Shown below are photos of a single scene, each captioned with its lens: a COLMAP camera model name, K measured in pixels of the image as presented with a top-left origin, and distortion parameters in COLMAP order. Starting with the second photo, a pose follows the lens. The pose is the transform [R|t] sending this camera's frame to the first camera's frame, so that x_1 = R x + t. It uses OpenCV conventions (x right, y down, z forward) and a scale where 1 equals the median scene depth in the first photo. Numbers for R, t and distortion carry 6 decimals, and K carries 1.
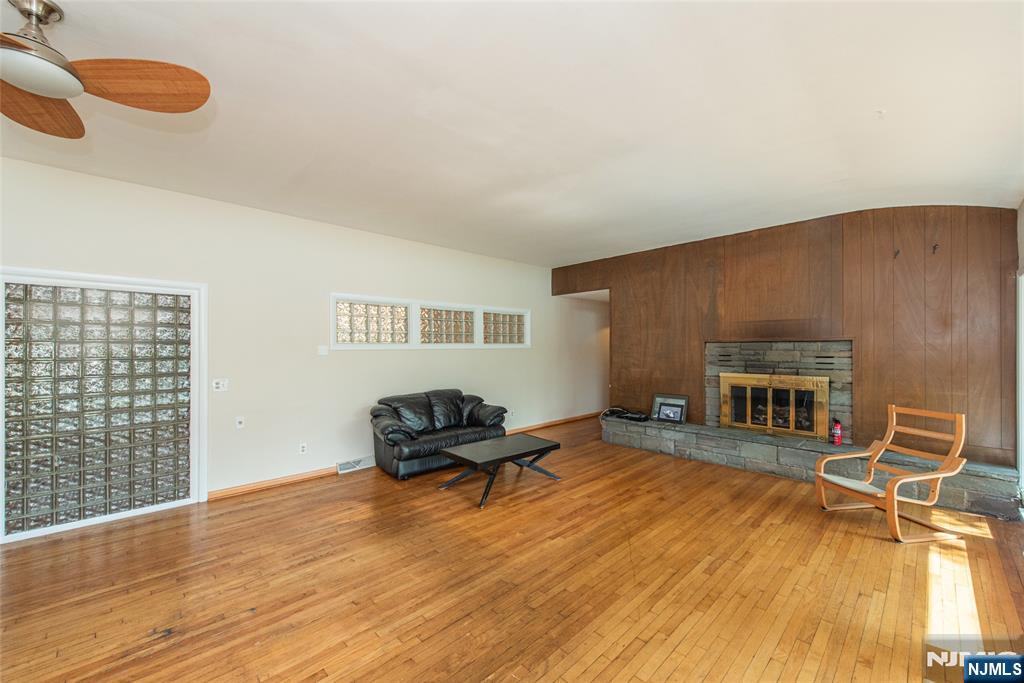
lens RADIAL K [[411.8, 0, 512.4], [0, 411.8, 343.1], [0, 0, 1]] dist [0.015299, -0.003886]
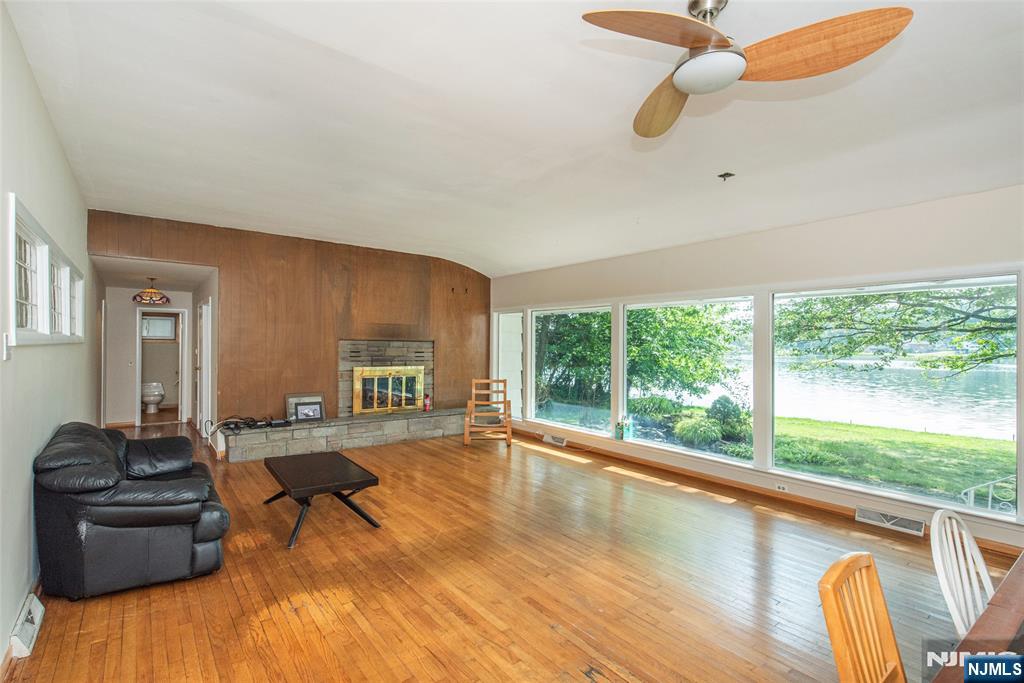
lens RADIAL K [[497.3, 0, 512.2], [0, 497.3, 342.8], [0, 0, 1]] dist [0.022482, 0.000081]
pose [[0.079184, 0.010746, 0.996802, -0.891442], [-0.021232, 0.999733, -0.009091, 0.009136], [-0.996634, -0.020445, 0.079391, 0.516076]]
